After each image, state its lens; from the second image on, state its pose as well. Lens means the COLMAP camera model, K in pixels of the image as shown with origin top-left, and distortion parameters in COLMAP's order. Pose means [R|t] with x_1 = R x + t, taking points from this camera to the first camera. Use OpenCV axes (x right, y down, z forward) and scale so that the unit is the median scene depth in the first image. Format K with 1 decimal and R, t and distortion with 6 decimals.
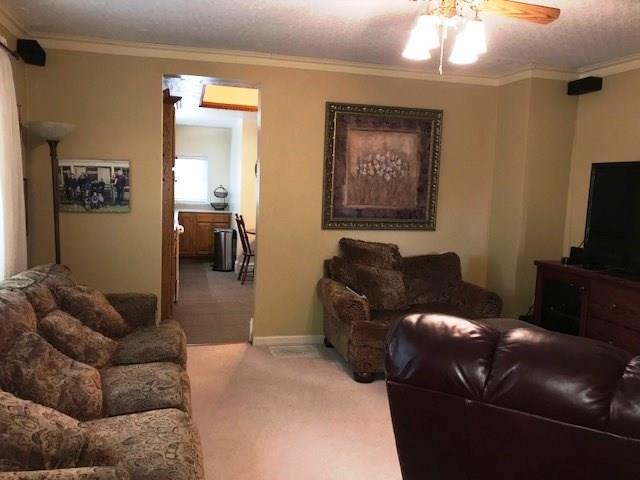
lens RADIAL K [[520.3, 0, 320.0], [0, 520.3, 240.0], [0, 0, 1]] dist [0.002598, -0.002680]
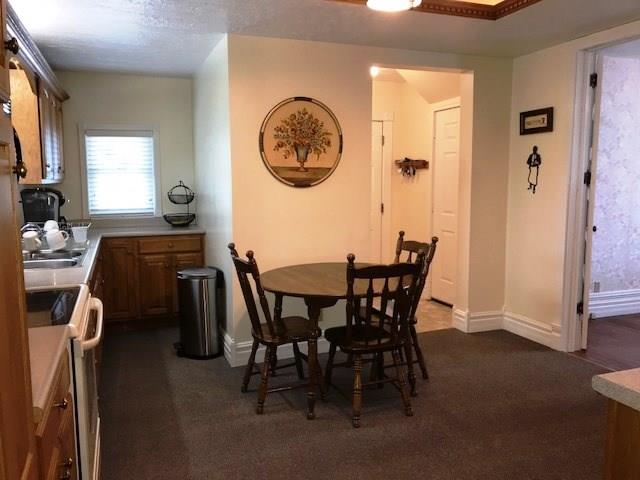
lens RADIAL K [[520.3, 0, 320.0], [0, 520.3, 240.0], [0, 0, 1]] dist [0.002598, -0.002680]
pose [[0.993334, -0.055747, 0.100897, -0.105209], [0.054217, 0.998370, 0.017845, -0.046667], [-0.101727, -0.012256, 0.994737, 0.448928]]
